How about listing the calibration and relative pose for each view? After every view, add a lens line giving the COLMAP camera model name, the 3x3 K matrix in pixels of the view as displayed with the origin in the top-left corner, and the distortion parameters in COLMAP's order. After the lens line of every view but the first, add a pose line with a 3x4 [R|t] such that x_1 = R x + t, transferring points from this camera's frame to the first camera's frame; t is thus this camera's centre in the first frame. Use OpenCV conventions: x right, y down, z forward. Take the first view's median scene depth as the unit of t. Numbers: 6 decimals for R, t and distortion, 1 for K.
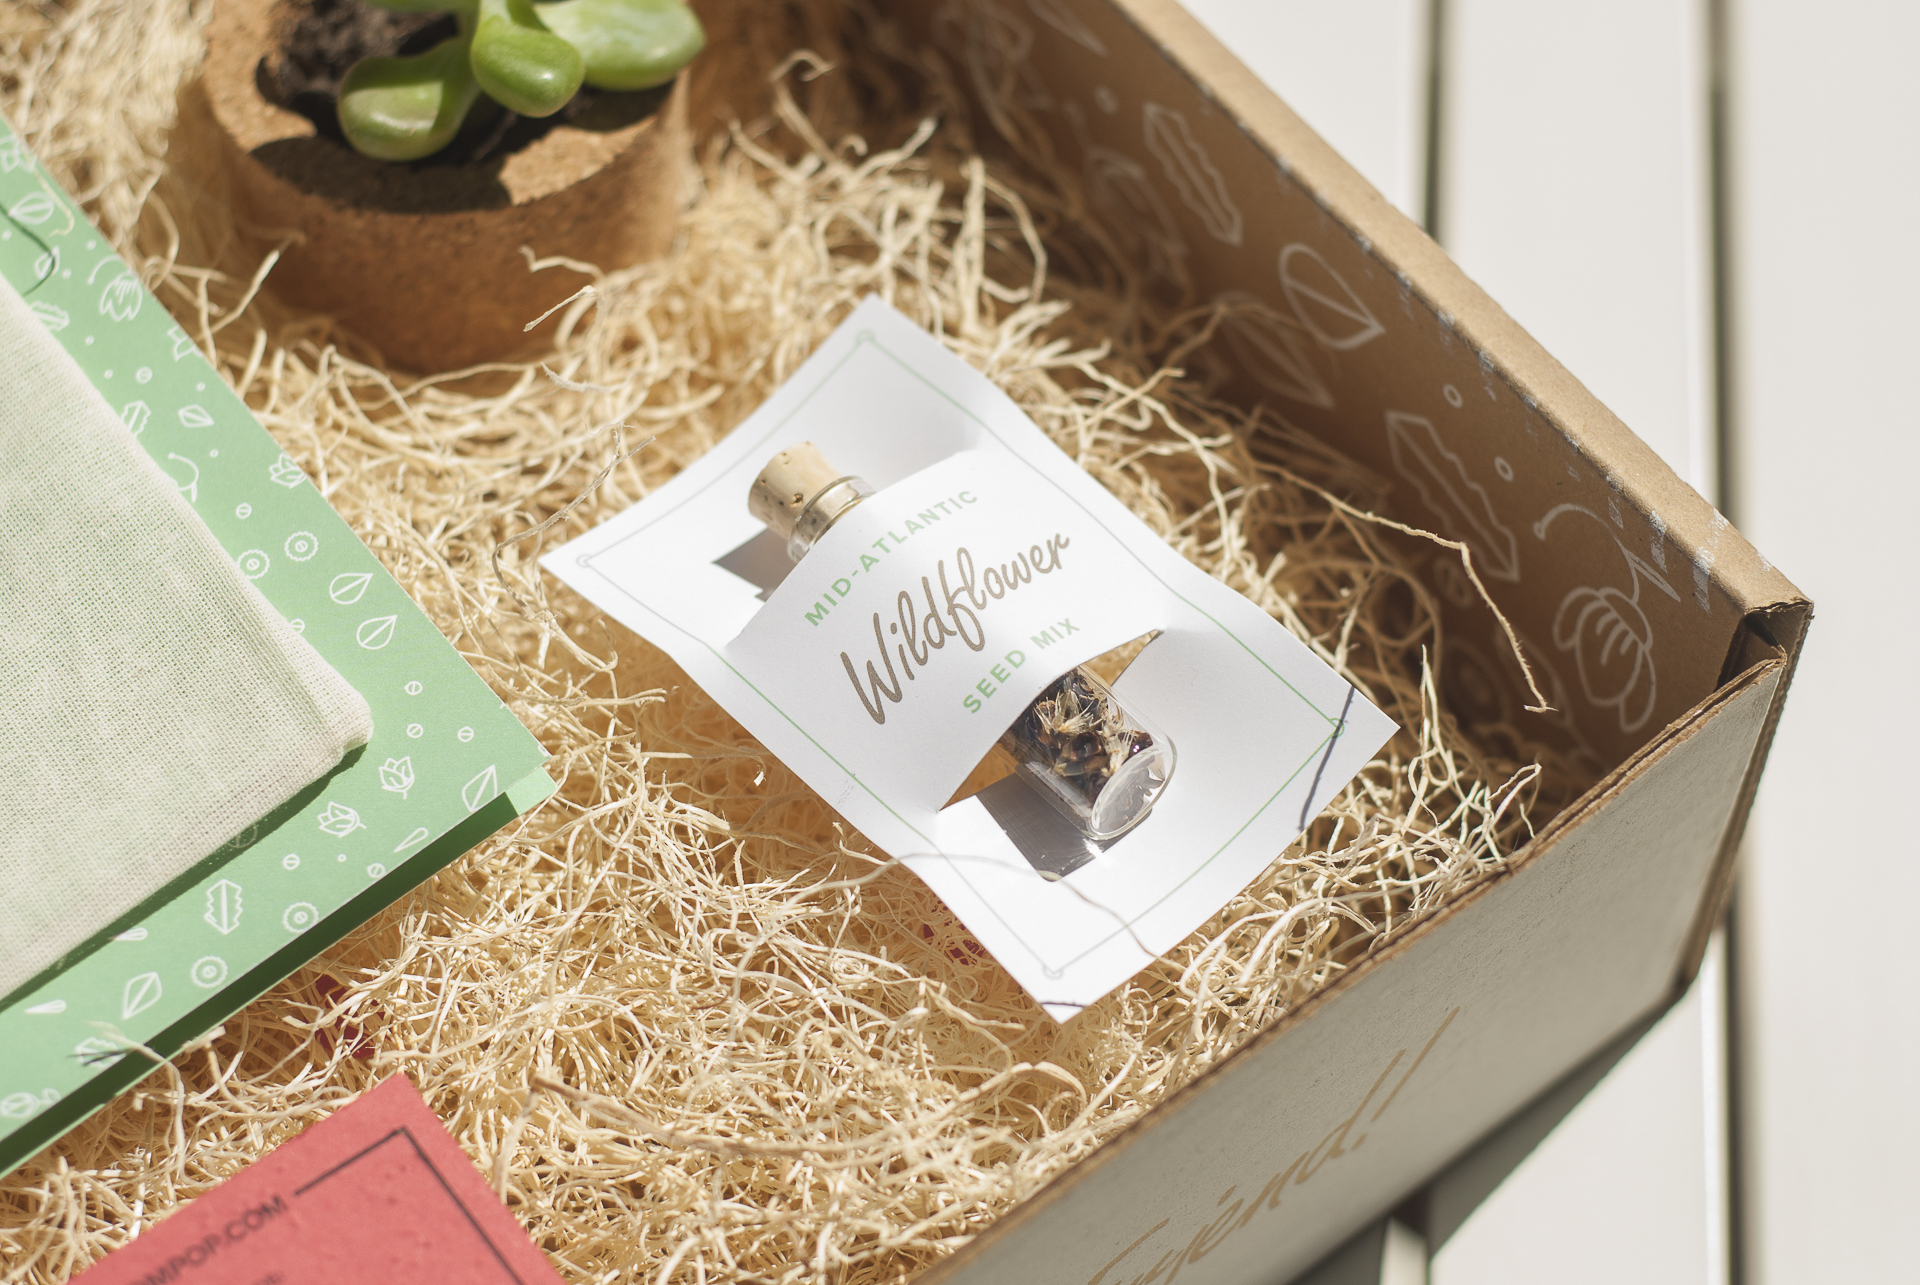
lens RADIAL K [[4561.8, 0, 960.0], [0, 4561.8, 642.5], [0, 0, 1]] dist [-0.067774, 0.151087]
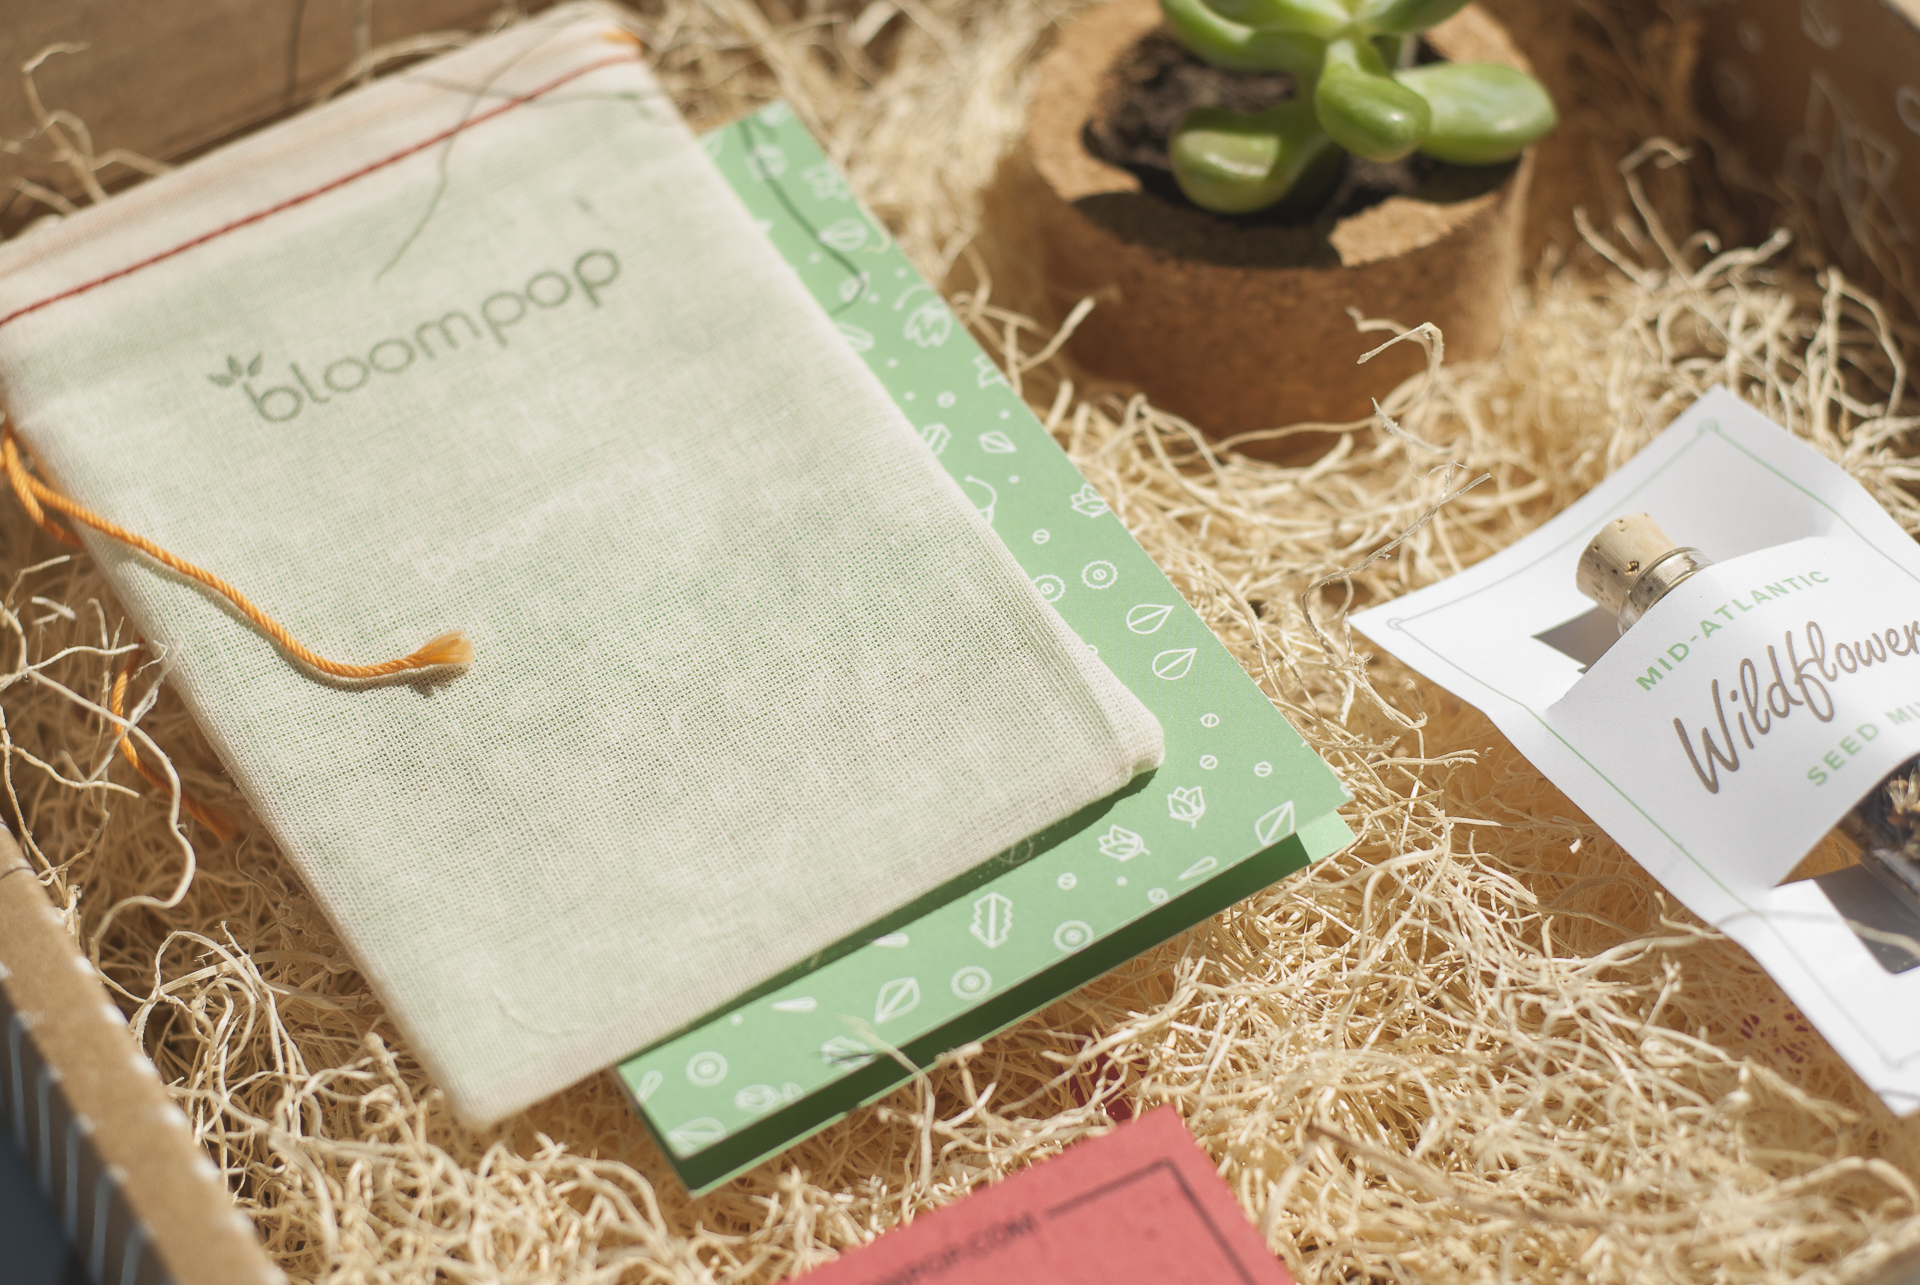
lens RADIAL K [[4561.8, 0, 960.0], [0, 4561.8, 642.5], [0, 0, 1]] dist [-0.067774, 0.151087]
pose [[0.987153, 0.072451, -0.142404, -0.038385], [-0.092177, 0.986244, -0.137205, 0.125860], [0.130505, 0.148569, 0.980253, 0.076397]]
